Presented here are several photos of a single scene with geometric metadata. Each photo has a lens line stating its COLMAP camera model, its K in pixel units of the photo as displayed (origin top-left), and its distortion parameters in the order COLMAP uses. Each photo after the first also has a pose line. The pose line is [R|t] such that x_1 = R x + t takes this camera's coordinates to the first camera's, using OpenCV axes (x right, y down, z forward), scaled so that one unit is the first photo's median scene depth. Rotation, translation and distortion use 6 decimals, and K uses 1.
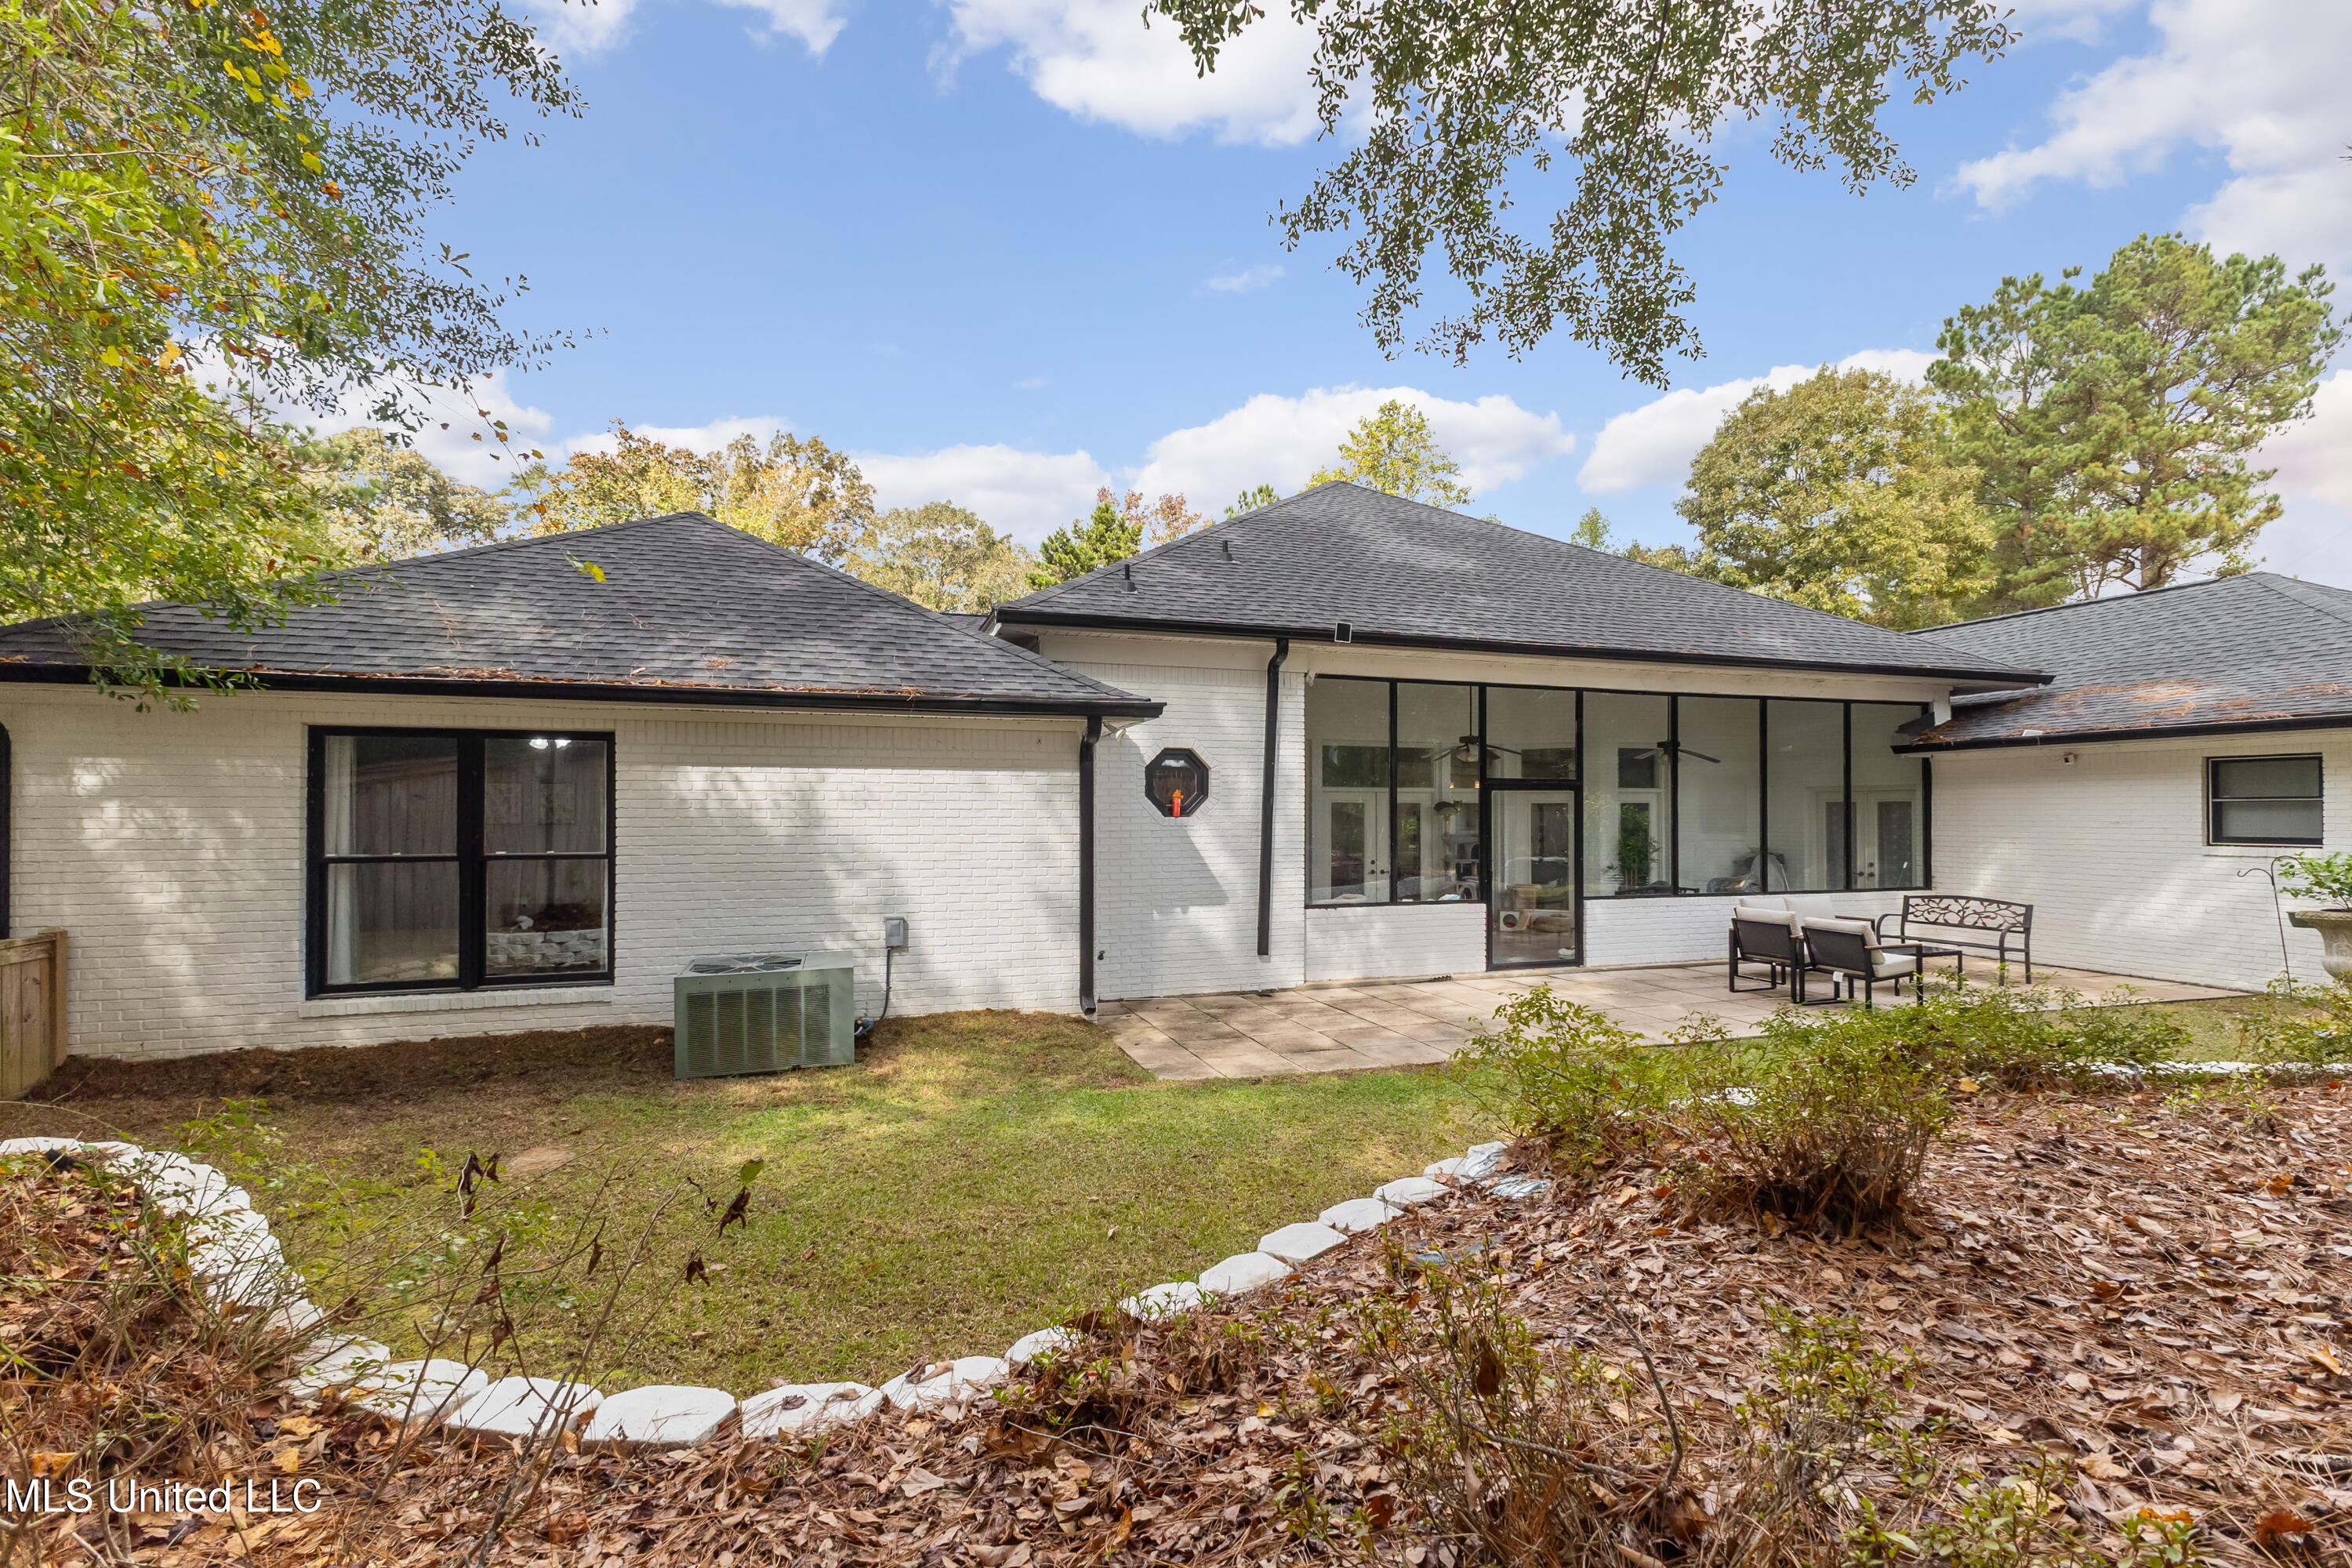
lens RADIAL K [[1019.3, 0, 1177.6], [0, 1019.3, 797.8], [0, 0, 1]] dist [0.012971, -0.000630]
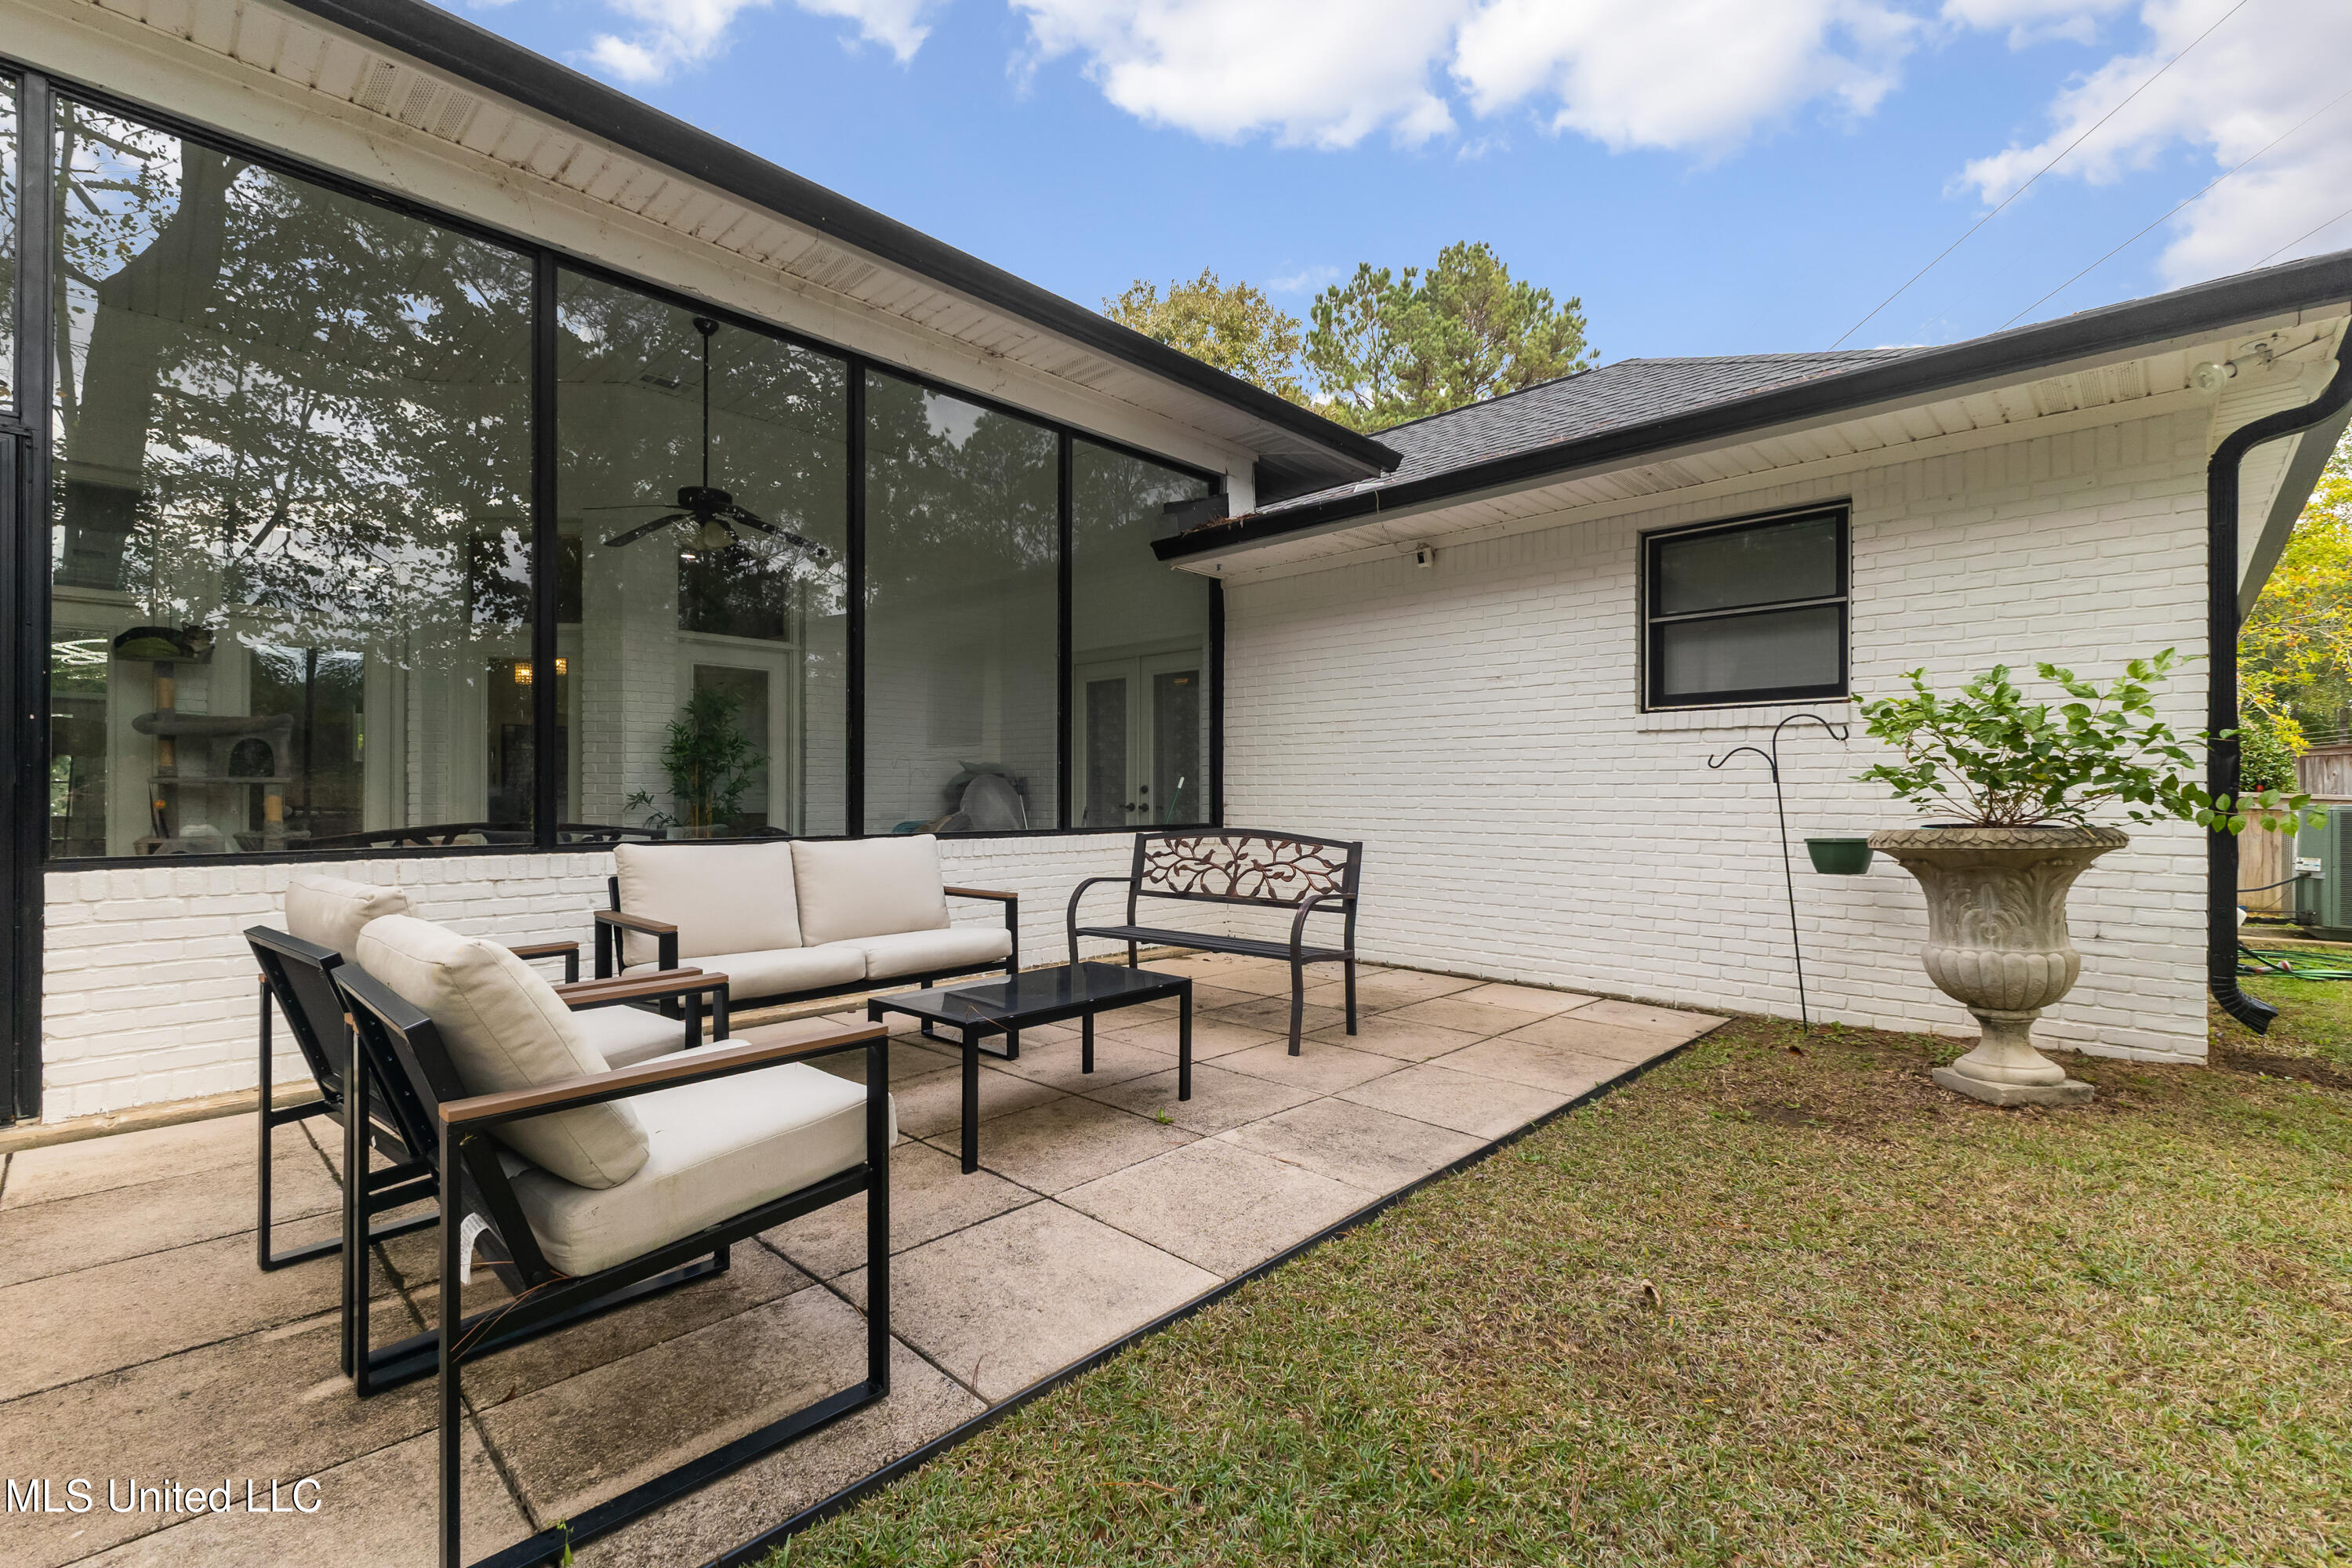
lens RADIAL K [[1019.3, 0, 1172.9], [0, 1019.3, 792.1], [0, 0, 1]] dist [0.012971, -0.000630]
pose [[0.880195, 0.004701, 0.474590, 0.548628], [-0.011313, 0.999875, 0.011078, 0.077166], [-0.474478, -0.015119, 0.880138, 0.649349]]
